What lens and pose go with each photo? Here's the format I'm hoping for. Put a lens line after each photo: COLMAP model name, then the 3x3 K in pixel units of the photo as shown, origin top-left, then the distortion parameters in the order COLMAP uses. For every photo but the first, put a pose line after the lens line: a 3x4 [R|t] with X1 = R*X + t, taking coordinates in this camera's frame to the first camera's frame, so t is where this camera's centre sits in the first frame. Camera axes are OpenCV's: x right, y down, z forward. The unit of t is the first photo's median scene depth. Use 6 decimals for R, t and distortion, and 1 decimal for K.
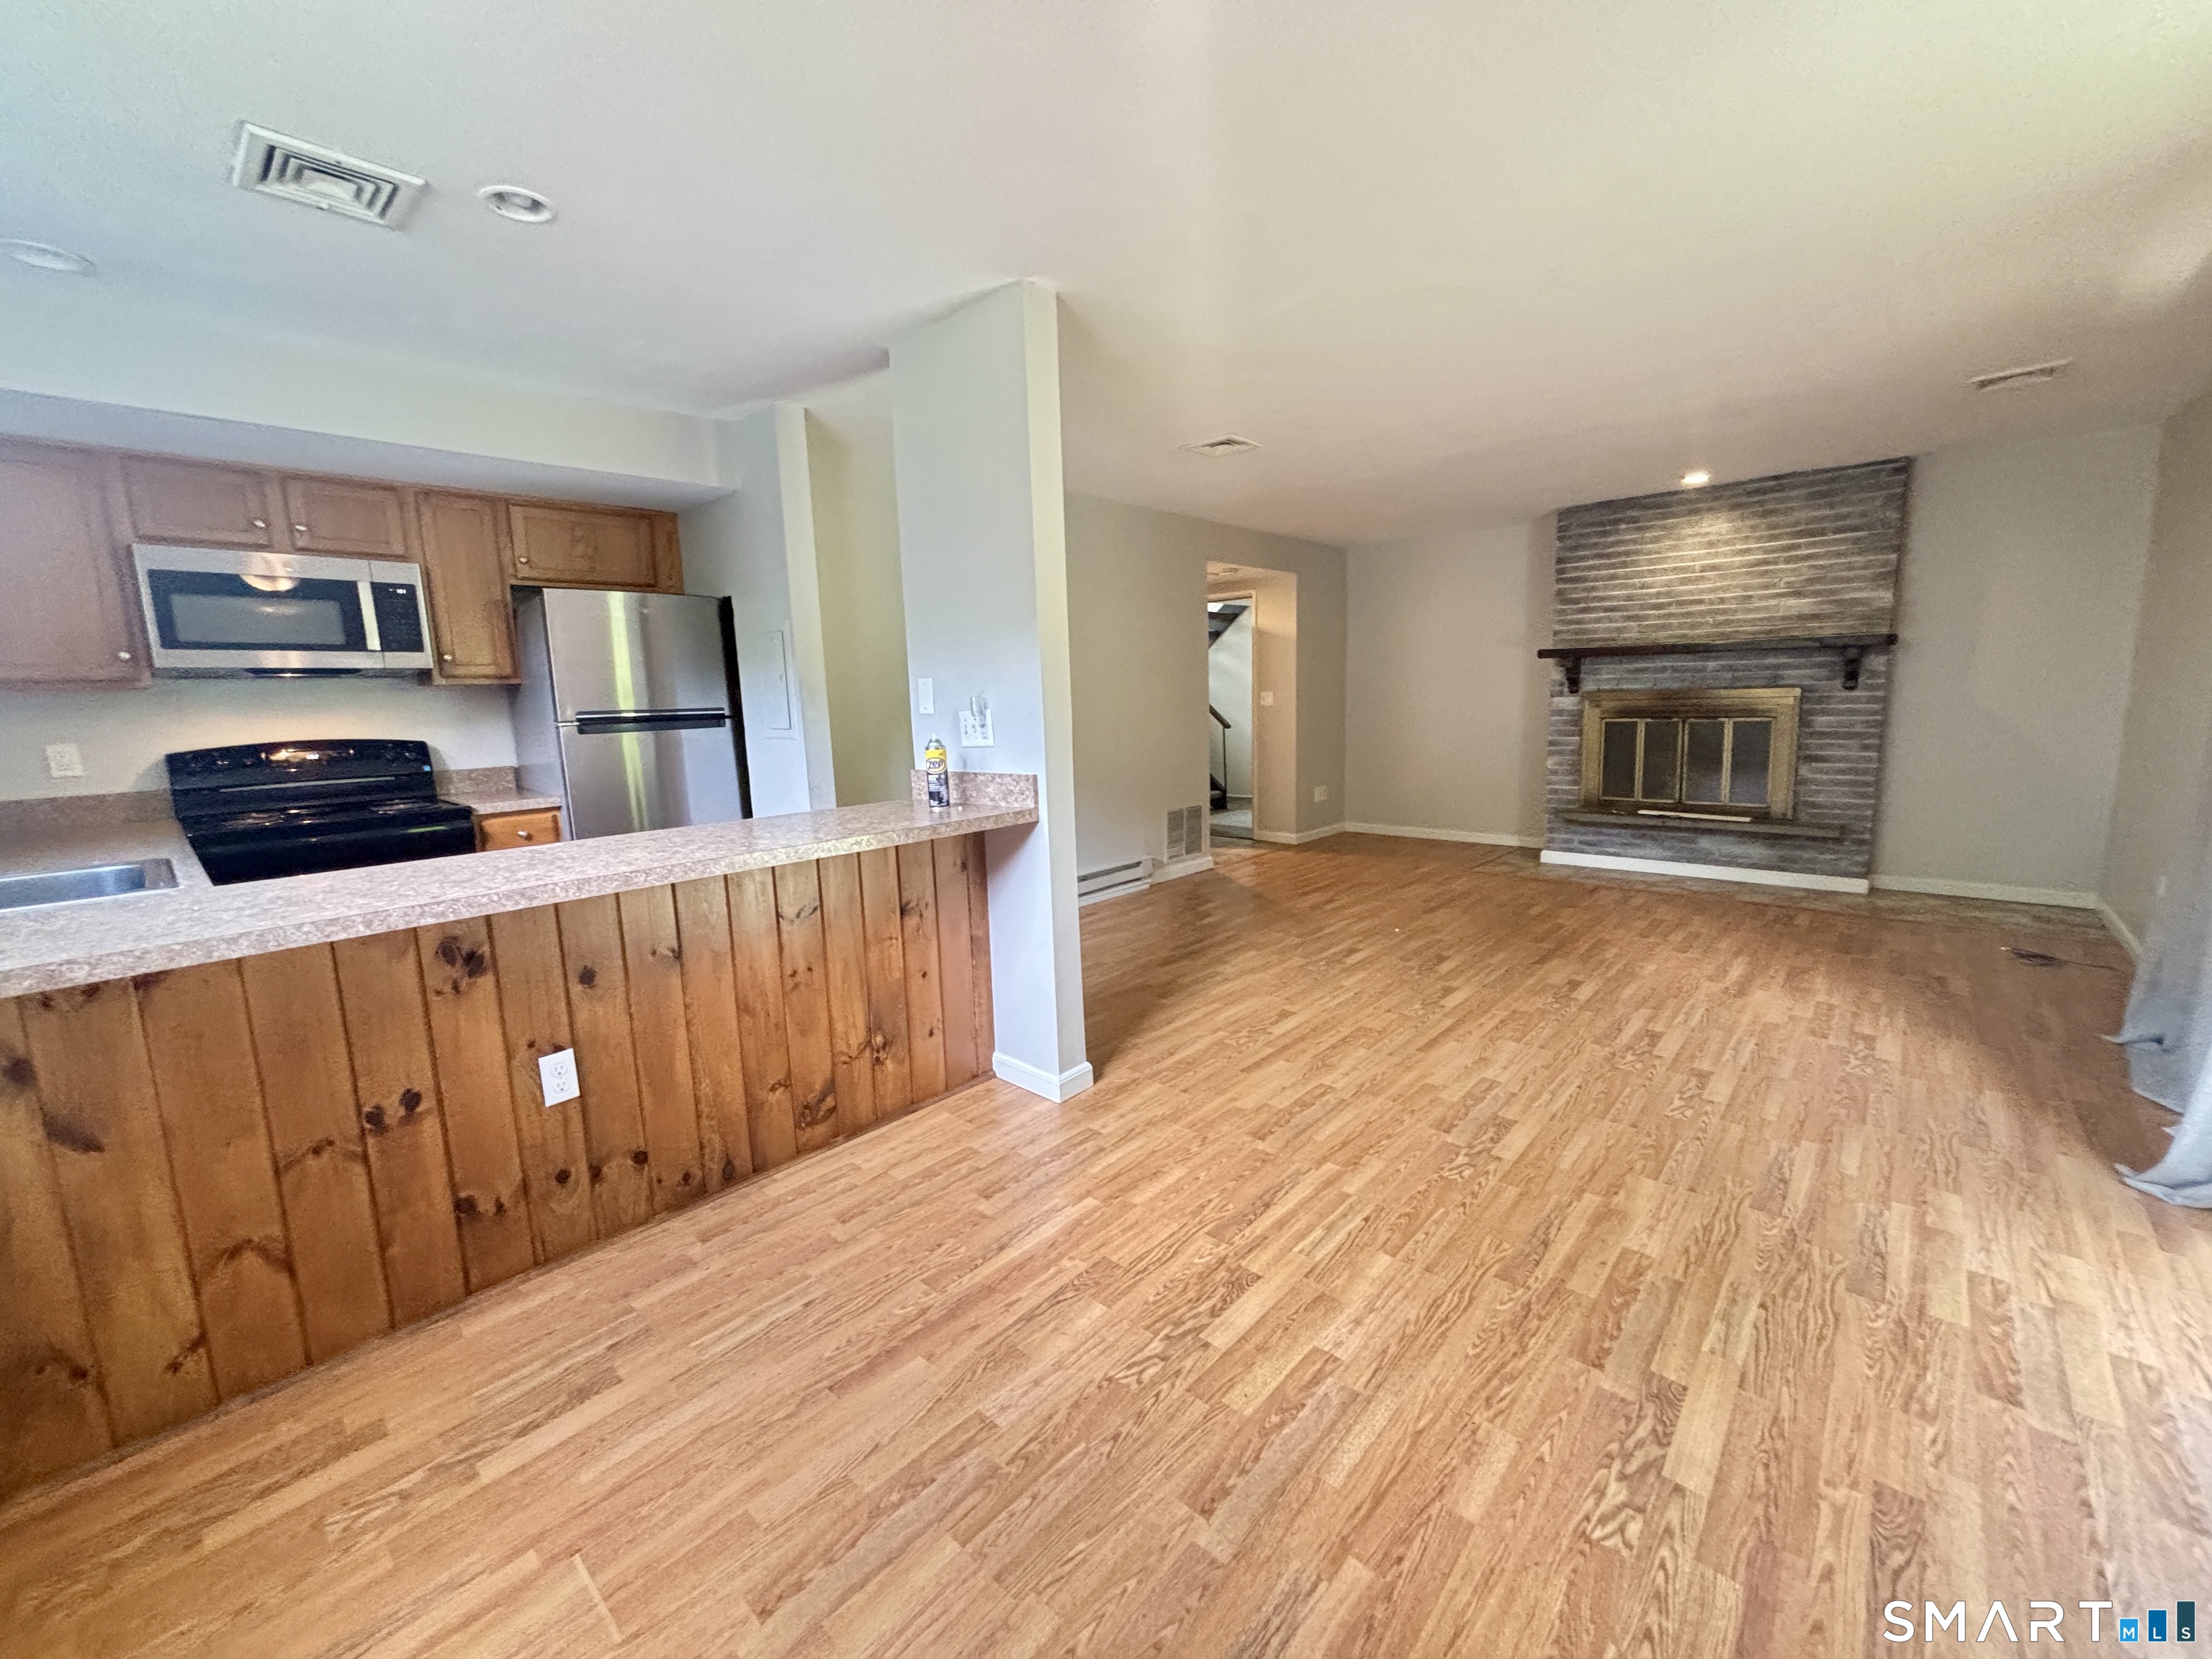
lens RADIAL K [[887.9, 0, 1118.7], [0, 887.9, 809.8], [0, 0, 1]] dist [0.004839, -0.000865]
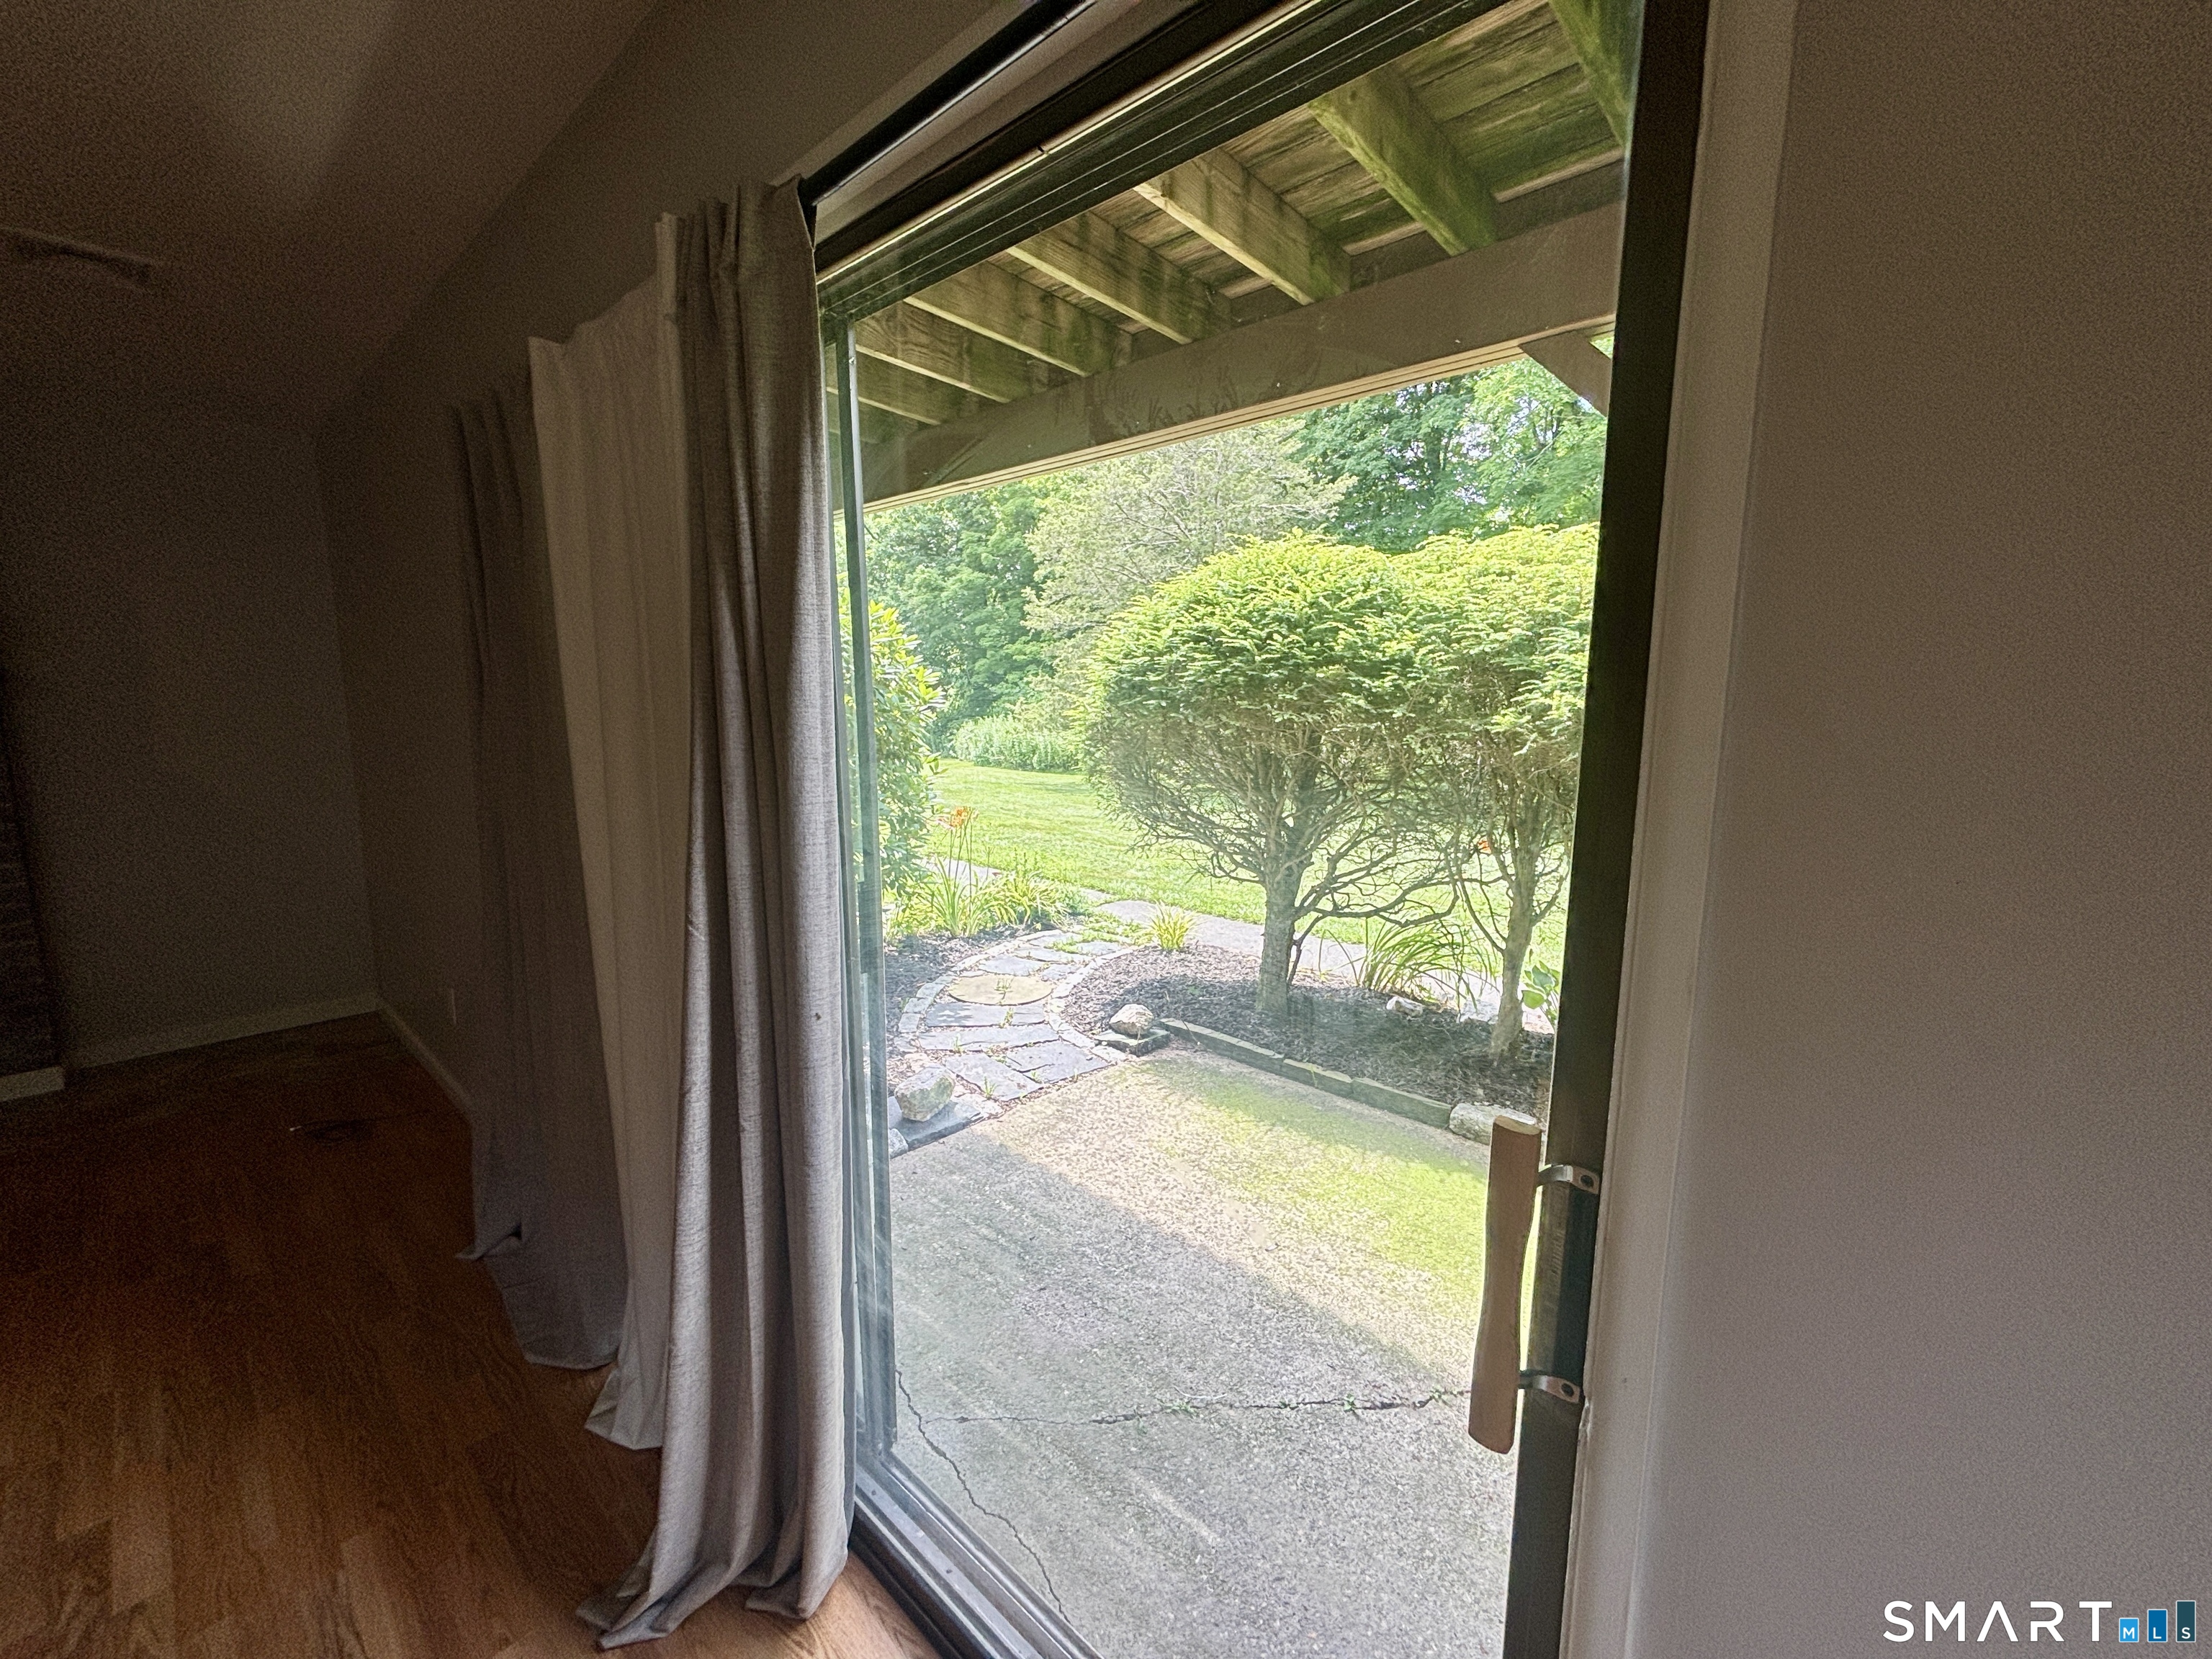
lens RADIAL K [[887.9, 0, 1101.1], [0, 887.9, 821.0], [0, 0, 1]] dist [0.004839, -0.000865]
pose [[0.011438, -0.105527, 0.994351, 0.404956], [0.132915, 0.985752, 0.103086, -0.097126], [-0.991062, 0.130985, 0.025301, 0.394432]]
